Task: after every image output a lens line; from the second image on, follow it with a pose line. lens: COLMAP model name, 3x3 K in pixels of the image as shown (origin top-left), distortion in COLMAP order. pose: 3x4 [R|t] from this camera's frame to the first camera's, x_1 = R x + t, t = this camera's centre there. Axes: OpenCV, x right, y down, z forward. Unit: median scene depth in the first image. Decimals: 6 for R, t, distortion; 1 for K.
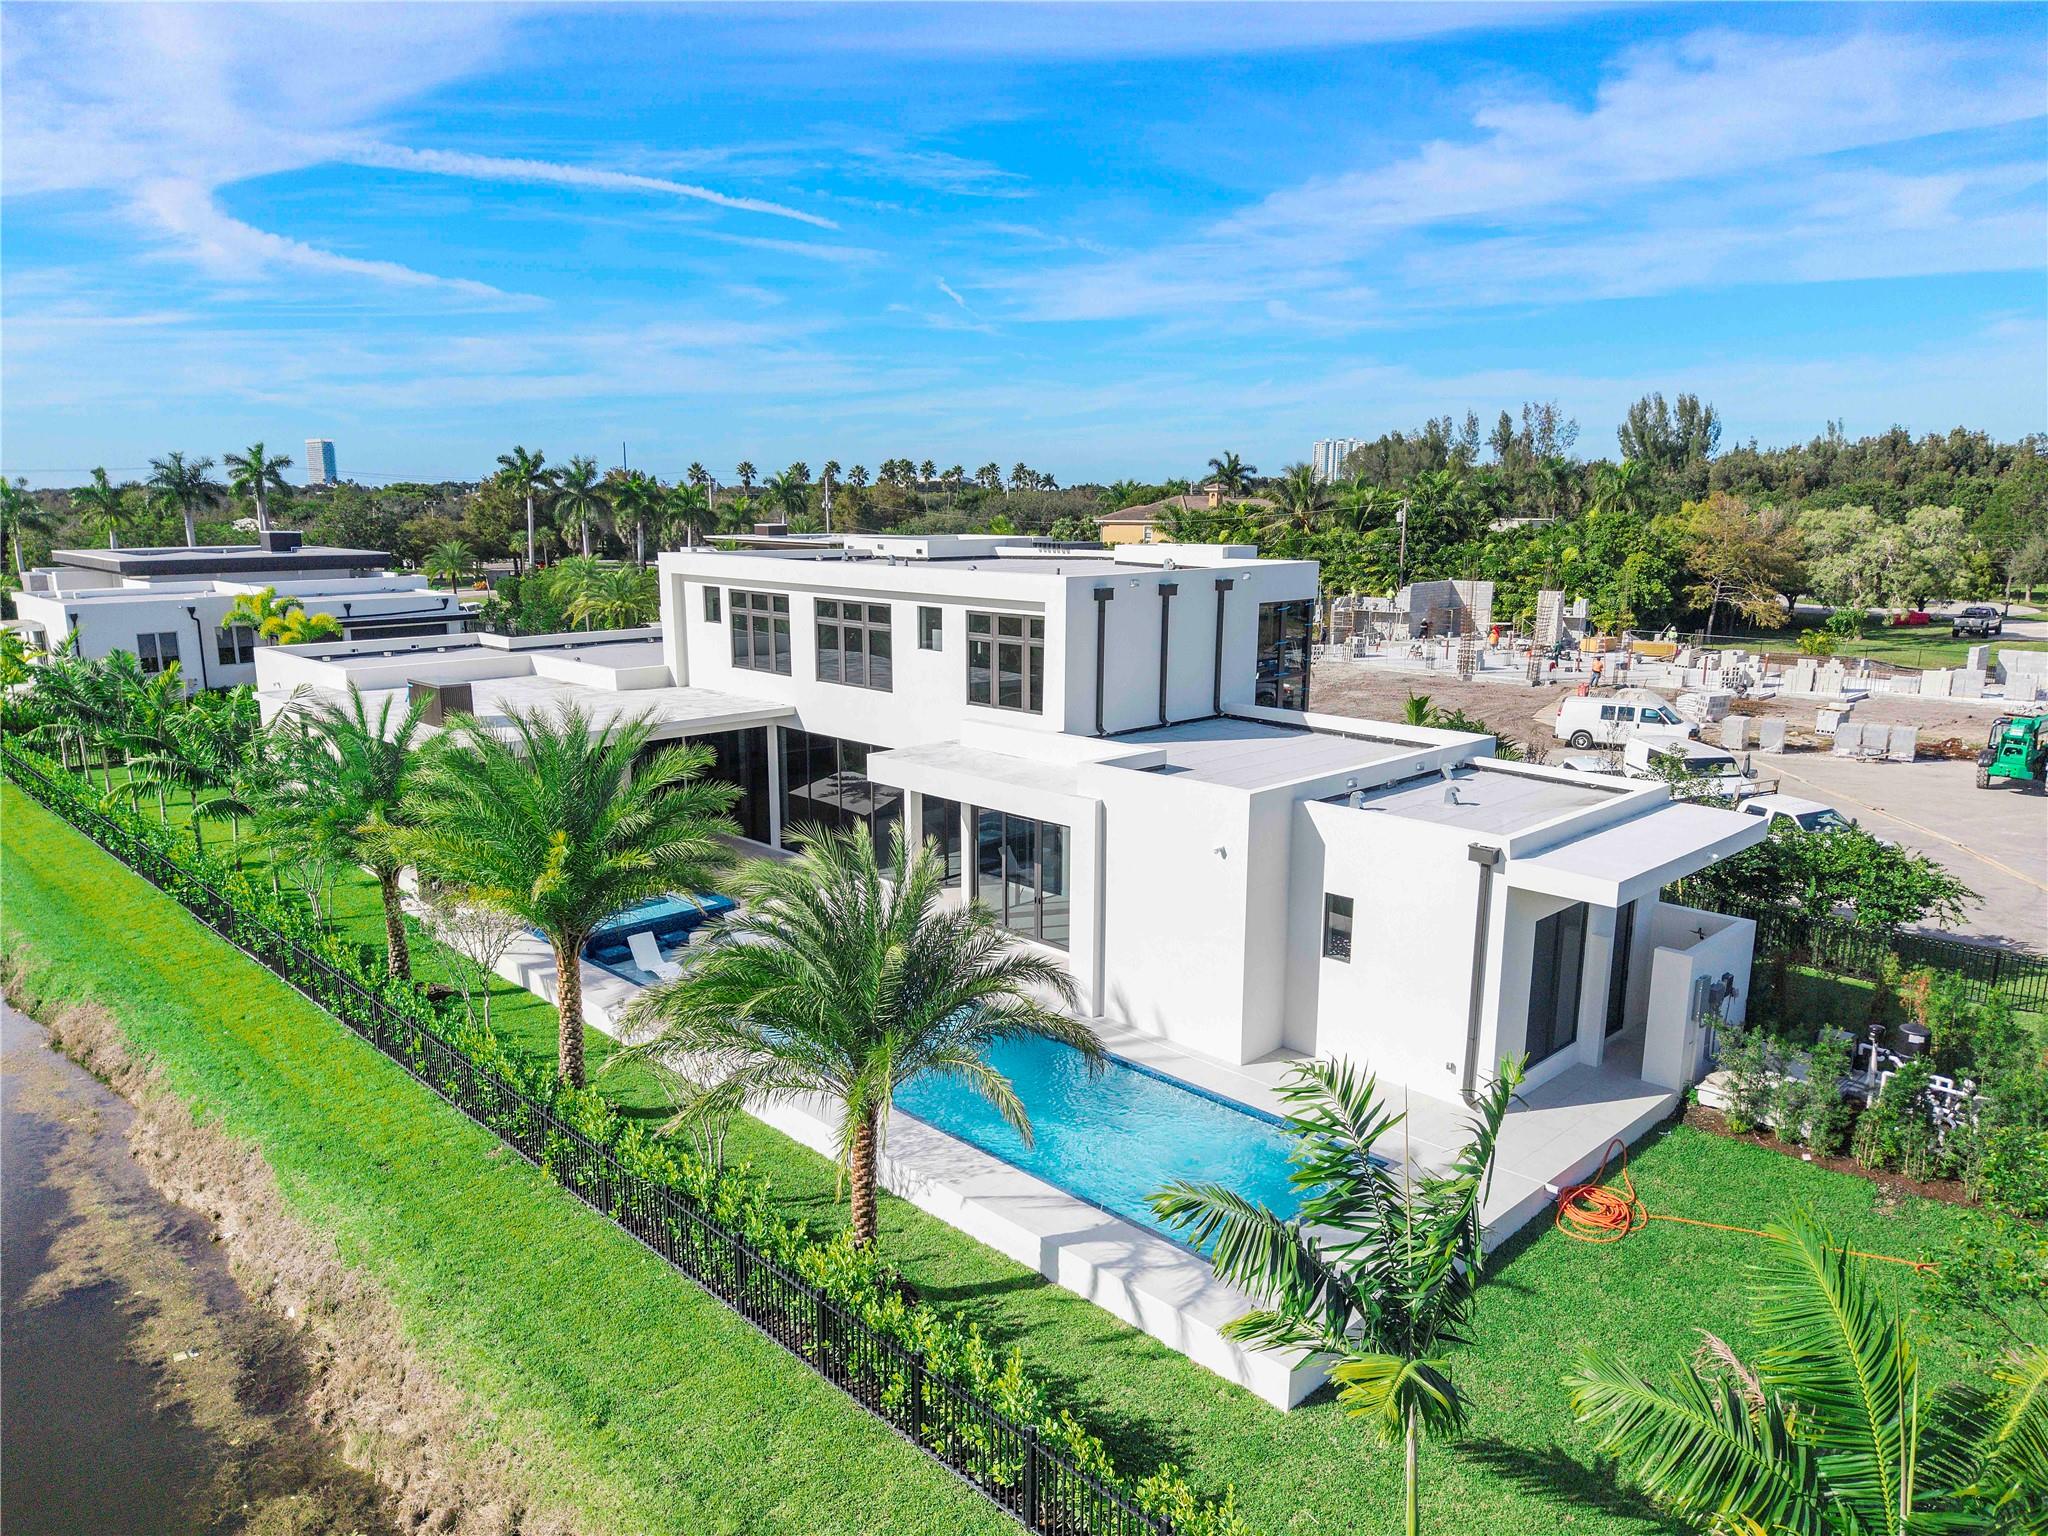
lens RADIAL K [[1421.0, 0, 1008.1], [0, 1421.0, 794.7], [0, 0, 1]] dist [0.009629, 0.000898]
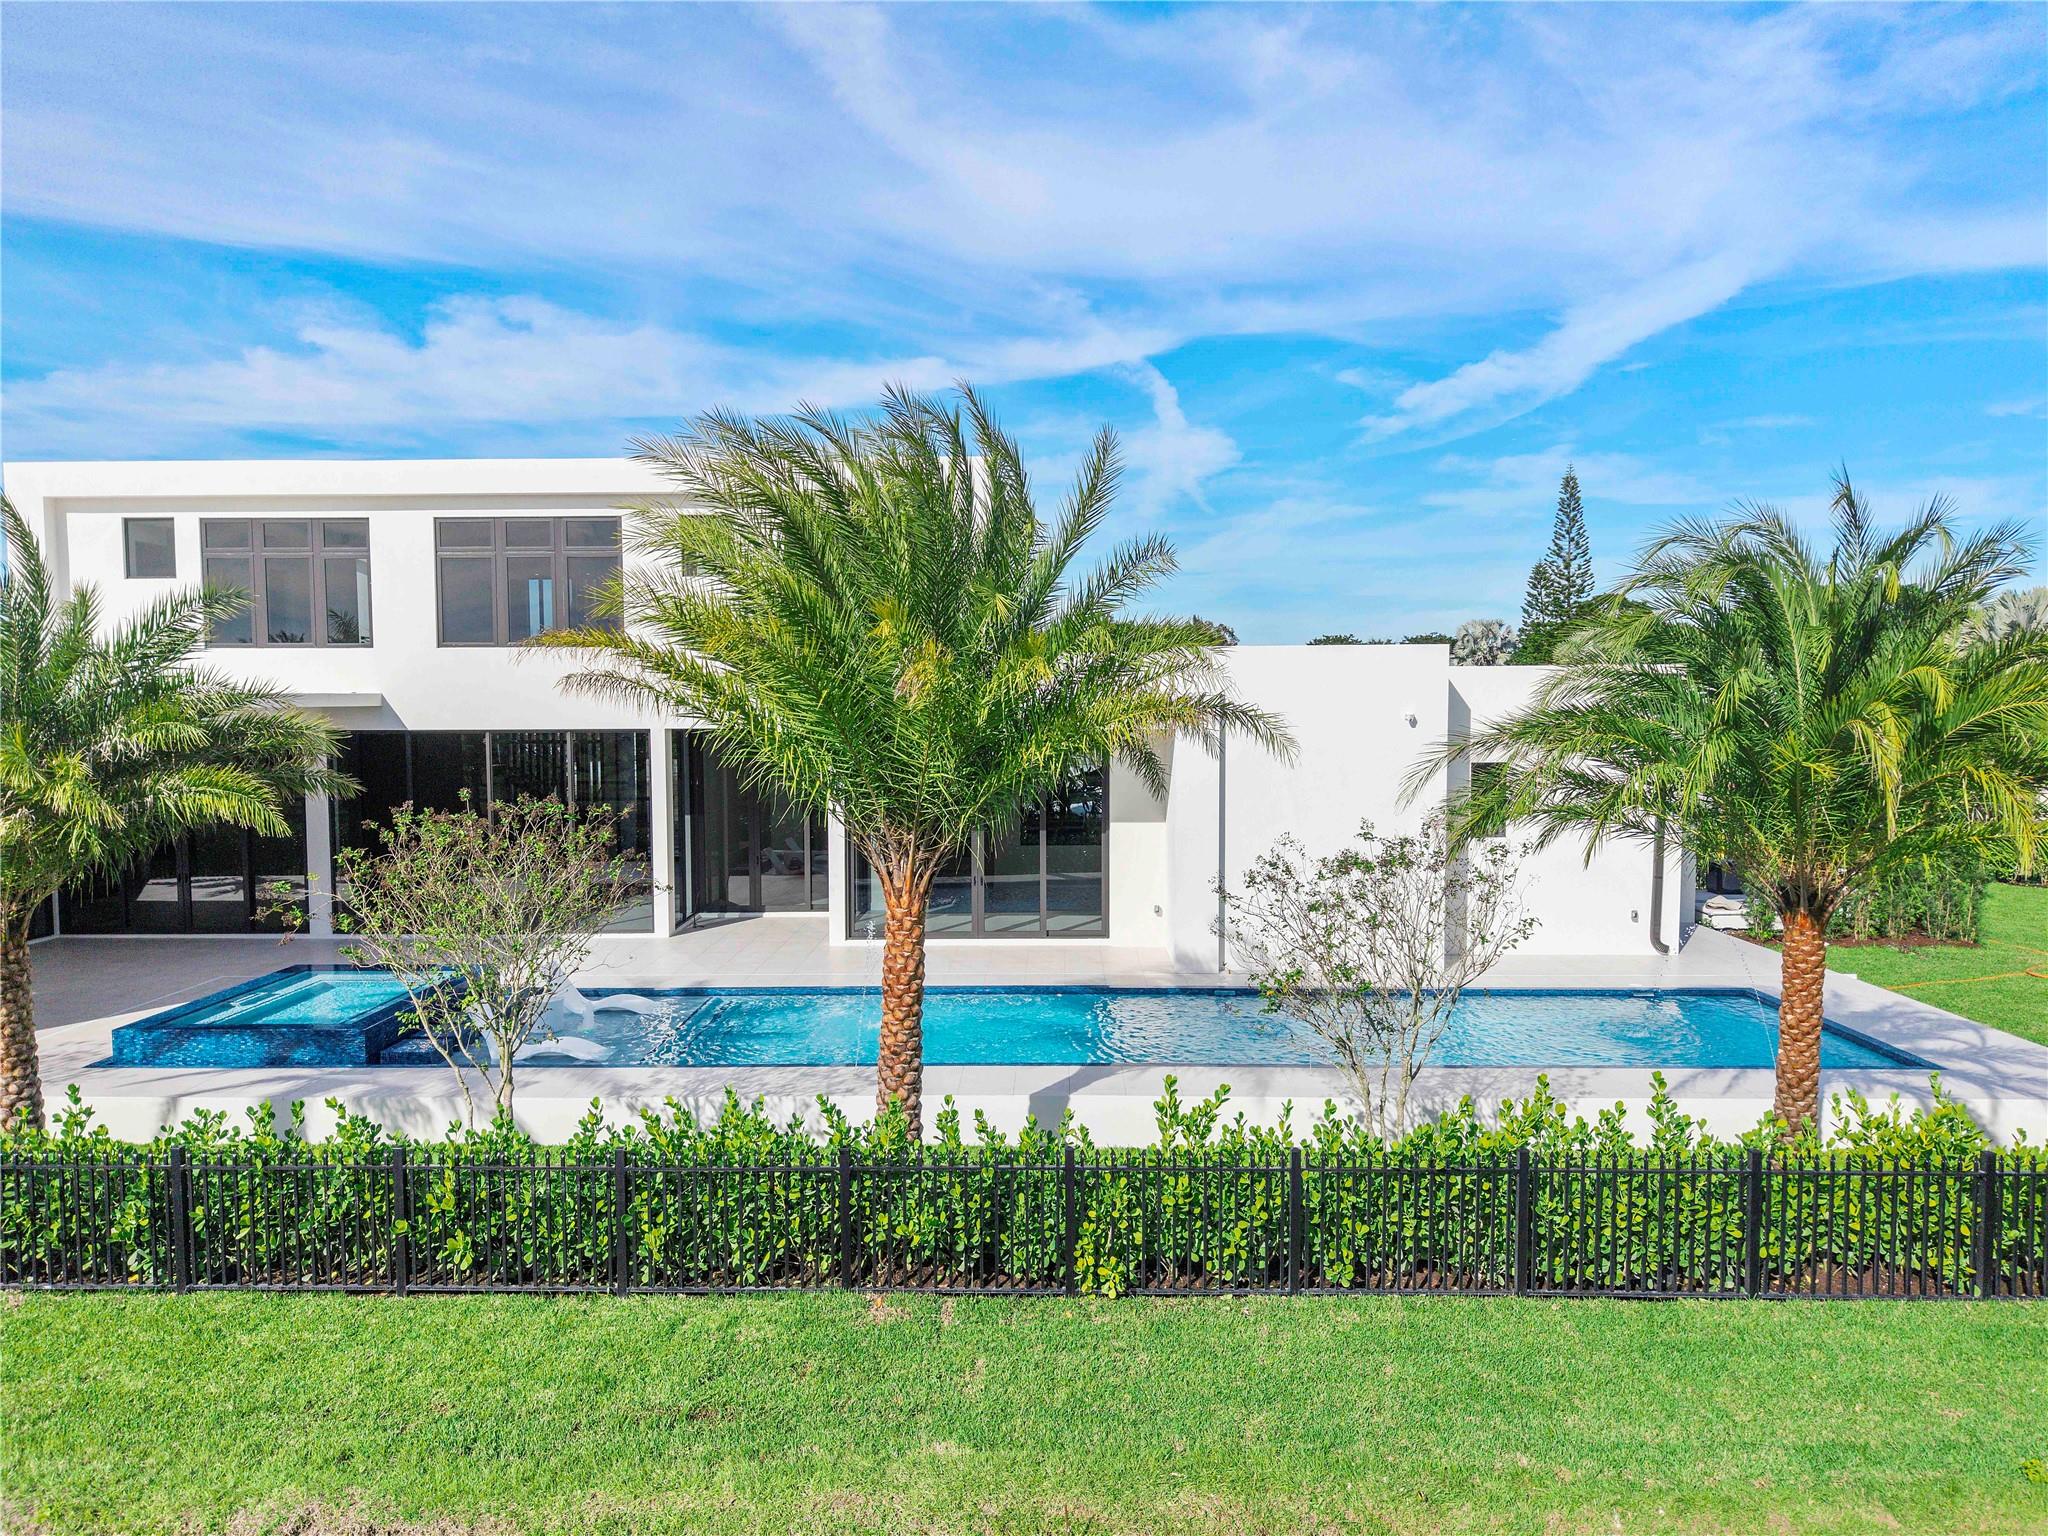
lens RADIAL K [[1393.2, 0, 1024.0], [0, 1393.2, 768.0], [0, 0, 1]] dist [-0.008064, -0.004811]
pose [[0.692503, -0.031265, 0.720737, -0.164127], [0.154271, 0.982368, -0.105613, 0.032597], [-0.704727, 0.184326, 0.685116, 0.159222]]
